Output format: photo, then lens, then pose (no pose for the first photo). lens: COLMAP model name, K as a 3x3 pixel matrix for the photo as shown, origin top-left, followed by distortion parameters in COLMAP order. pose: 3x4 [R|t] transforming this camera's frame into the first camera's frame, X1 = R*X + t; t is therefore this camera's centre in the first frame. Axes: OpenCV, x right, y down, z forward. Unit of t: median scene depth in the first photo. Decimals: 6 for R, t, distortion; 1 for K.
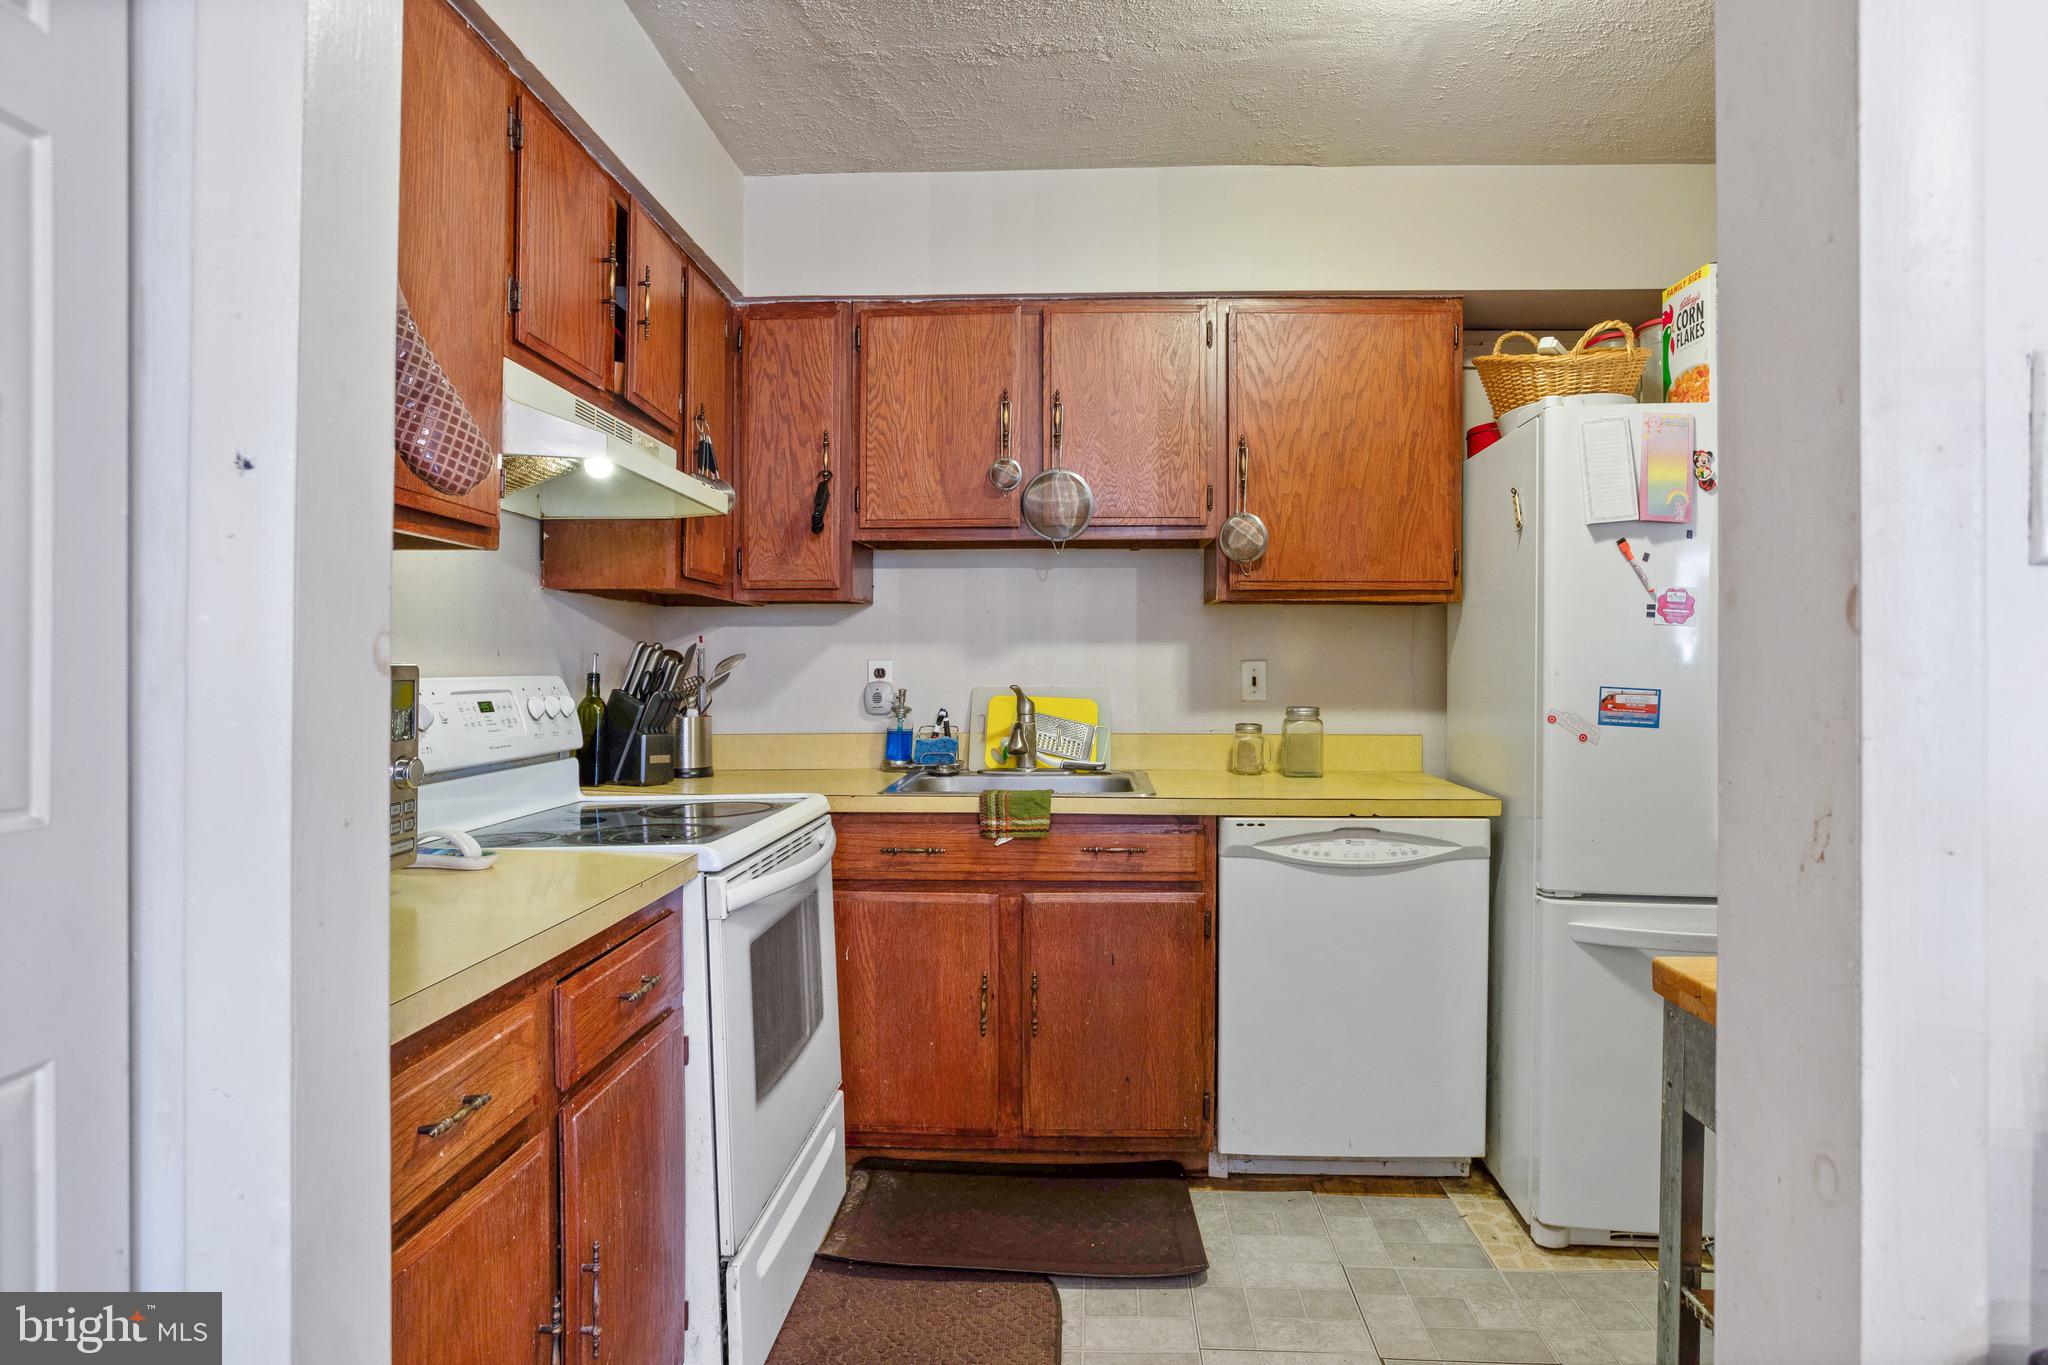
lens RADIAL K [[1118.1, 0, 1030.7], [0, 1118.1, 672.6], [0, 0, 1]] dist [0.000787, 0.001388]
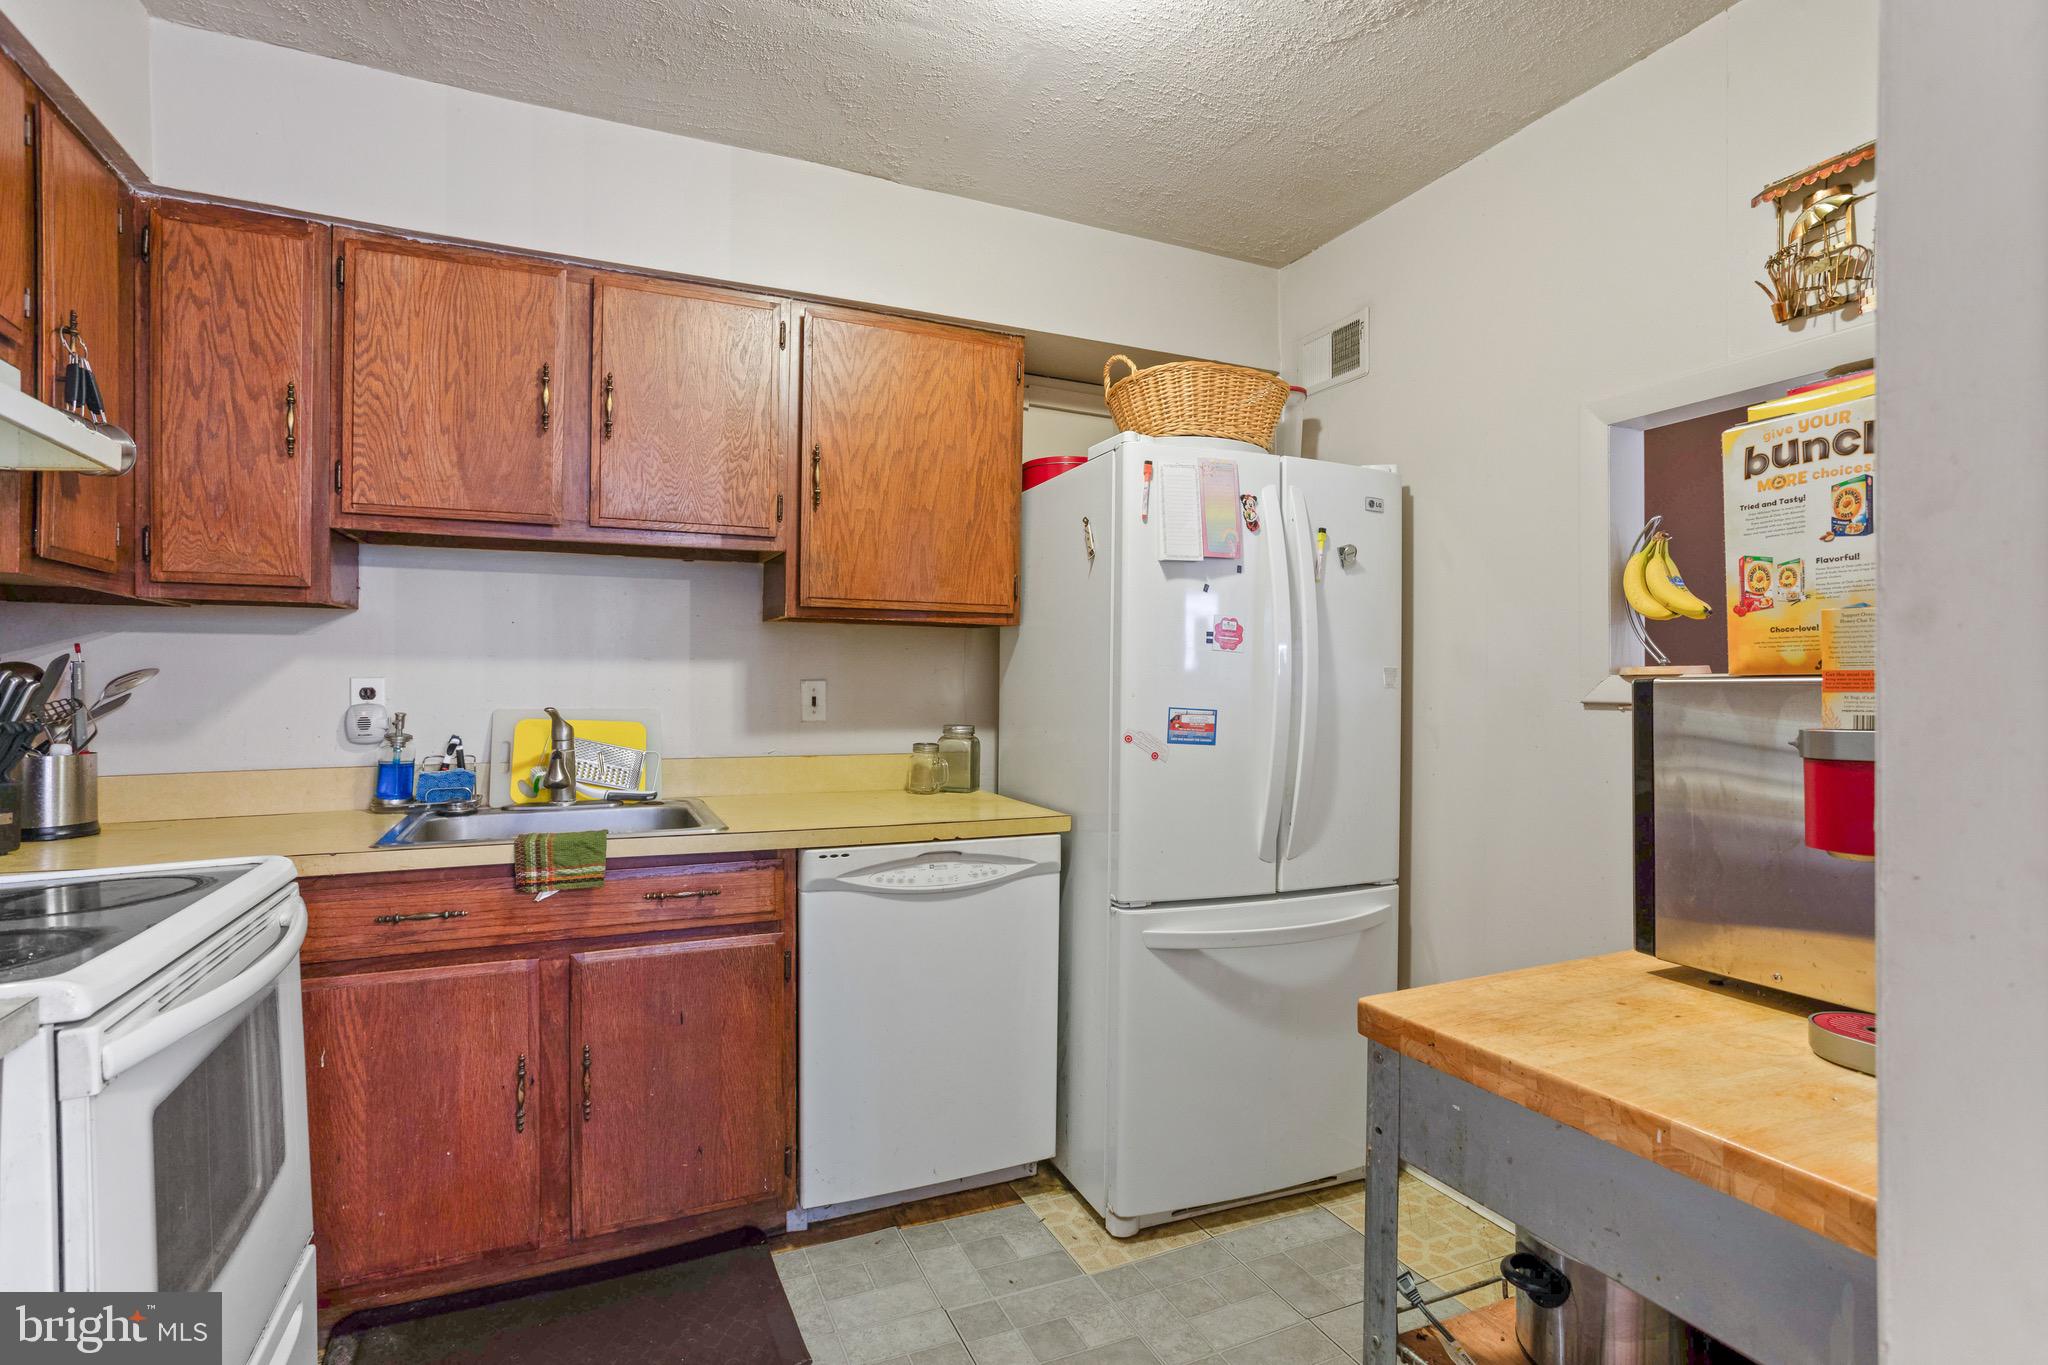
lens RADIAL K [[1009.8, 0, 1024.0], [0, 1009.8, 682.5], [0, 0, 1]] dist [-0.048393, 0.040238]
pose [[0.895620, 0.002906, 0.444811, -0.033965], [-0.000591, 0.999986, -0.005343, -0.004729], [-0.444820, 0.004523, 0.895608, 0.153923]]
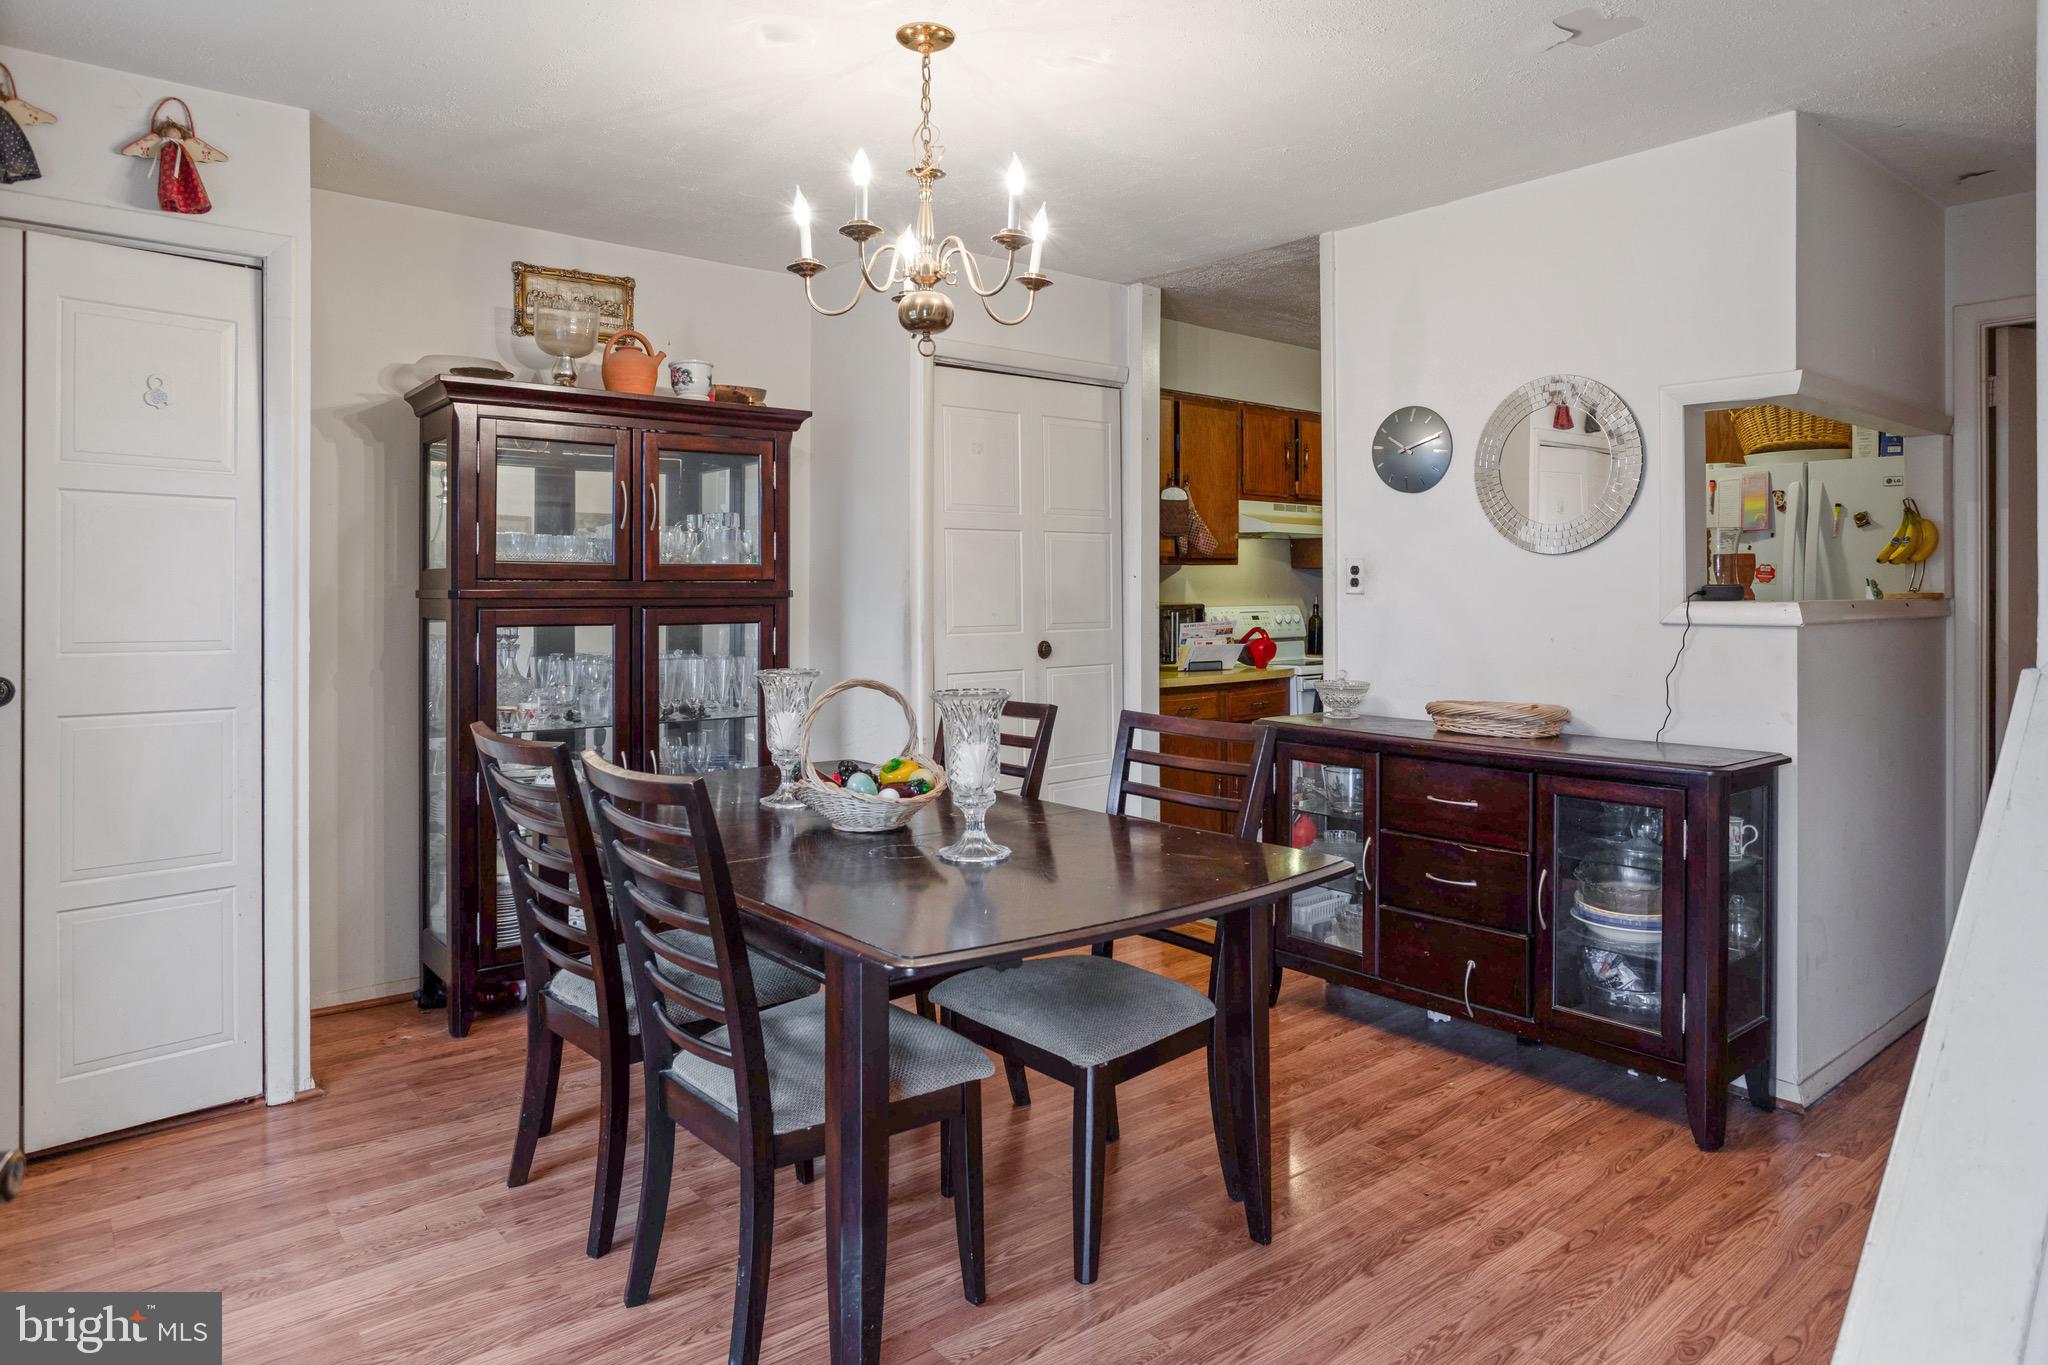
lens RADIAL K [[1245.2, 0, 1025.4], [0, 1245.2, 655.0], [0, 0, 1]] dist [0.000125, 0.000029]
pose [[0.674105, 0.039046, -0.737603, 0.981684], [0.000562, 0.998574, 0.053375, -0.026207], [0.738635, -0.036394, 0.673122, -1.021020]]
